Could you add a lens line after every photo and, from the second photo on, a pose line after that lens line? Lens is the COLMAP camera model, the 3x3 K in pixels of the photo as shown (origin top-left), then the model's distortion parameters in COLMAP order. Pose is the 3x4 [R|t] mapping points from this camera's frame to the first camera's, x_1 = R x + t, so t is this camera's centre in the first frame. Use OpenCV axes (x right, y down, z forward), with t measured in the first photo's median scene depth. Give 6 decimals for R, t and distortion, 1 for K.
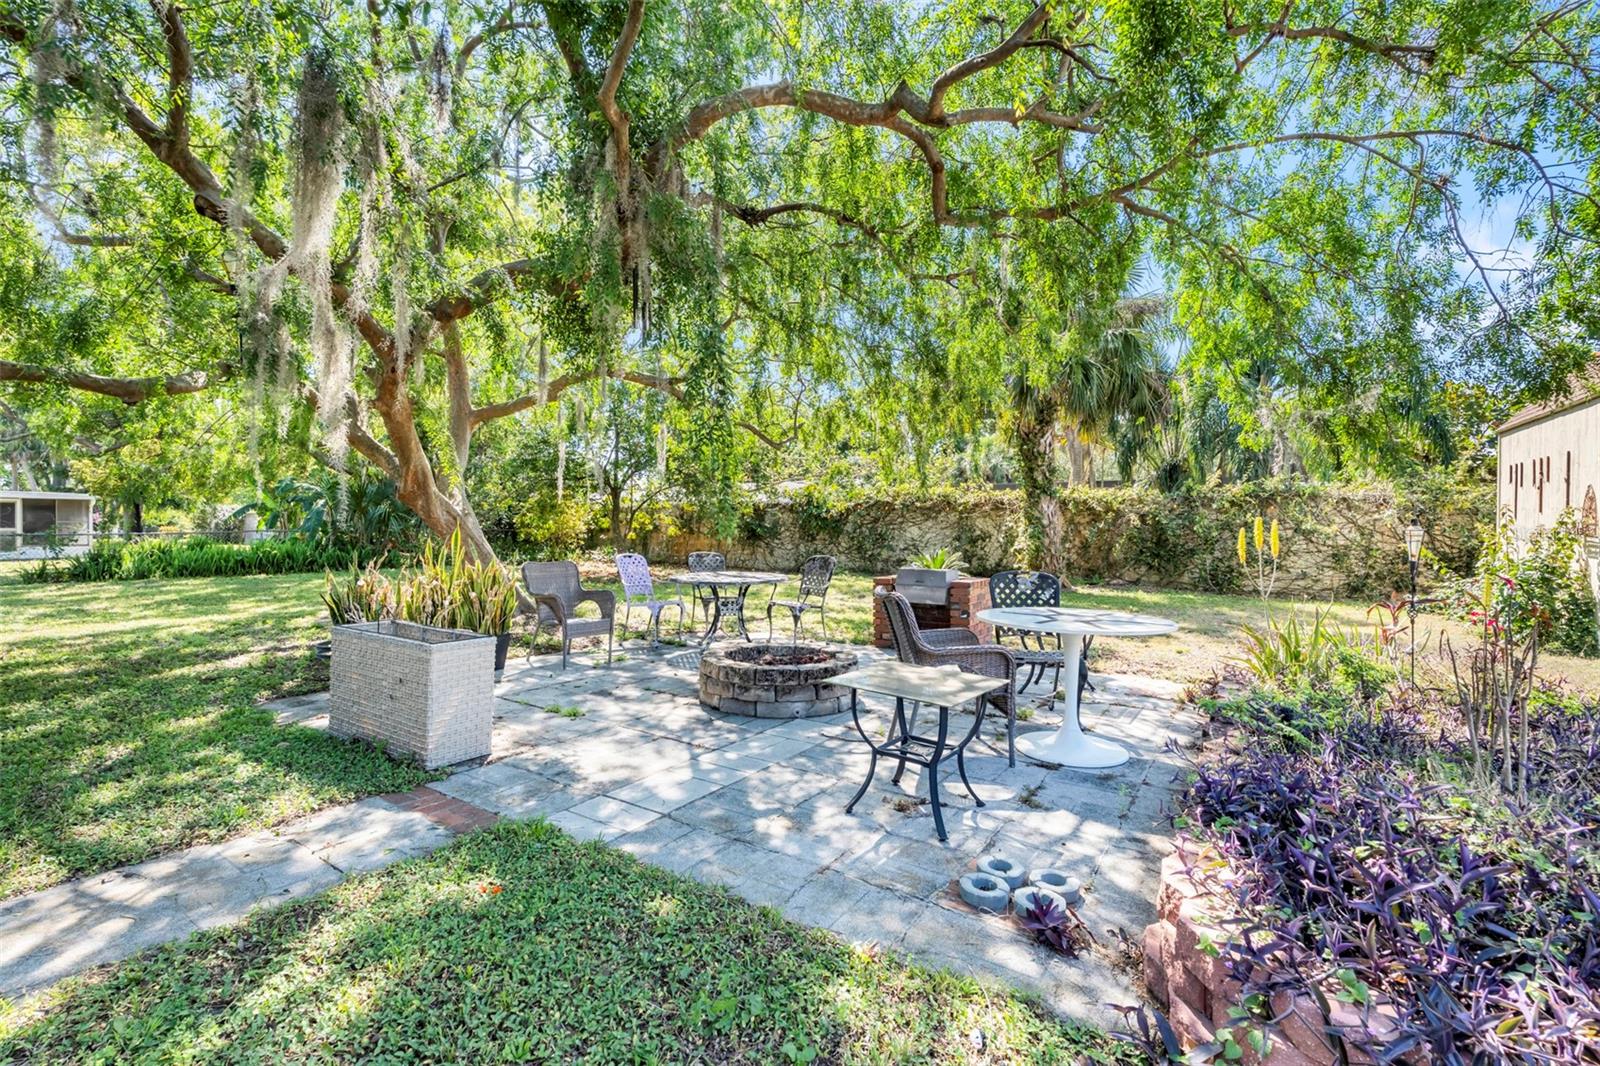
lens RADIAL K [[718.5, 0, 800.0], [0, 718.5, 533.0], [0, 0, 1]] dist [0.000591, 0.000839]
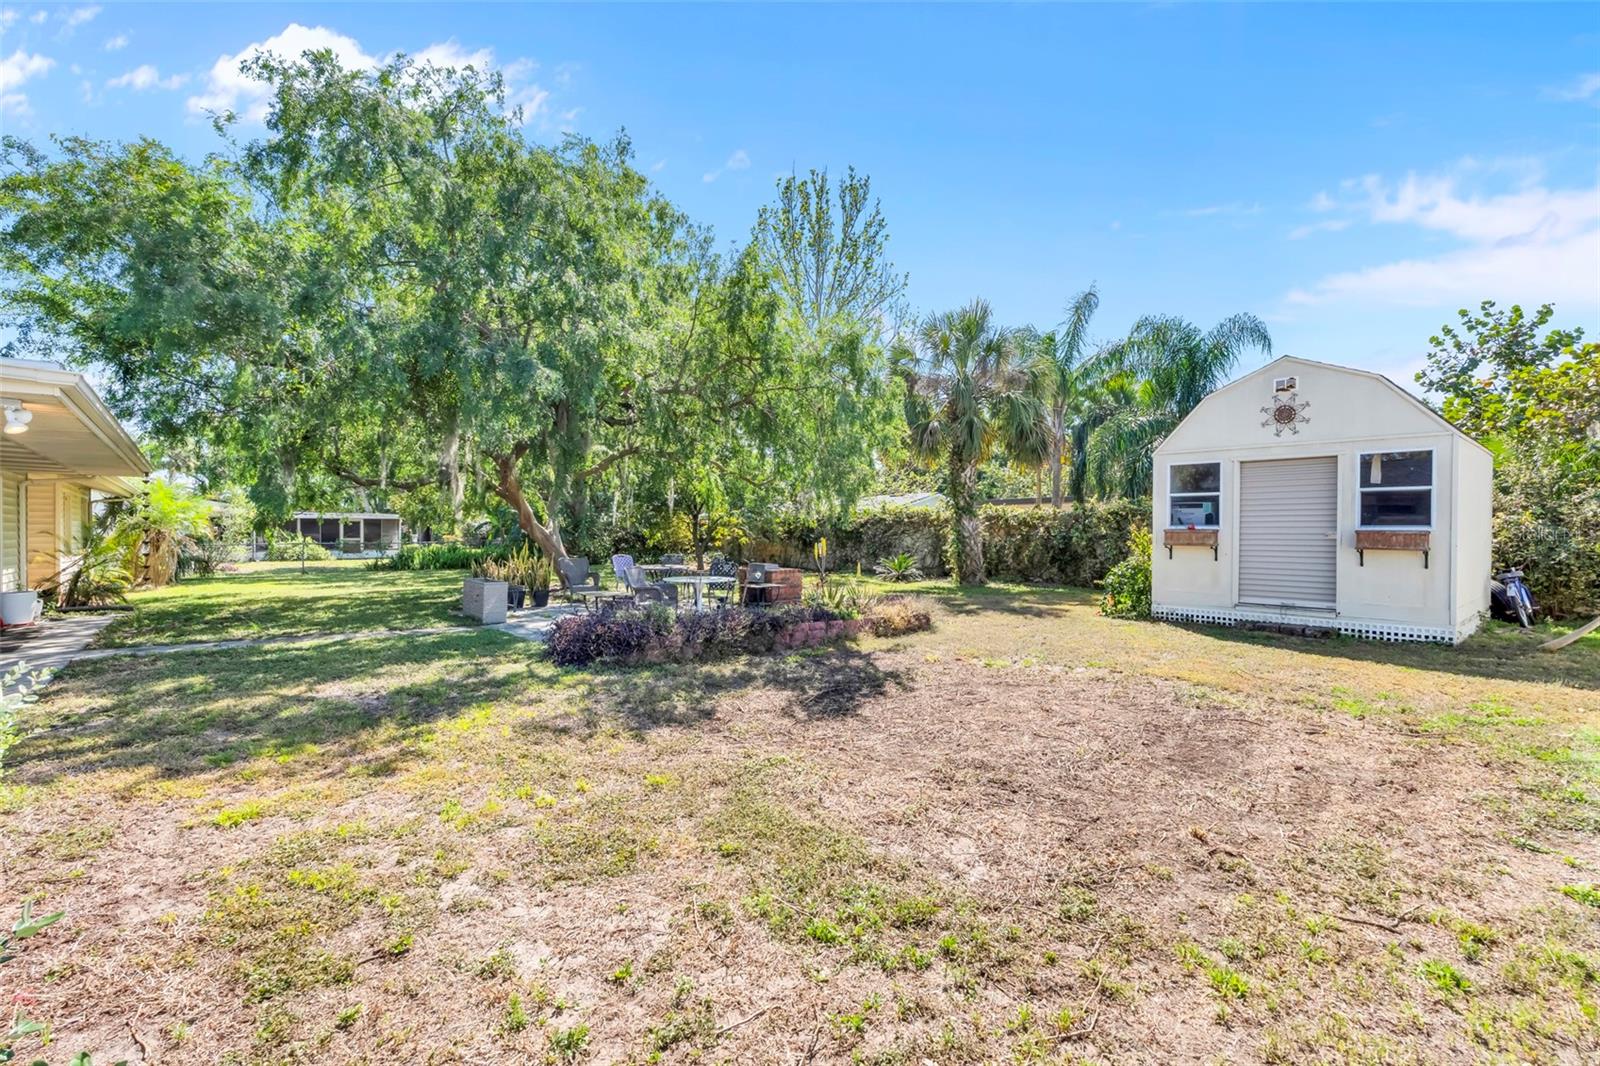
lens RADIAL K [[718.5, 0, 800.0], [0, 718.5, 533.0], [0, 0, 1]] dist [0.000591, 0.000839]
pose [[0.963321, -0.003701, -0.268326, 0.361547], [0.001465, 0.999963, -0.008533, -0.005870], [0.268348, 0.007827, 0.963290, -0.359989]]
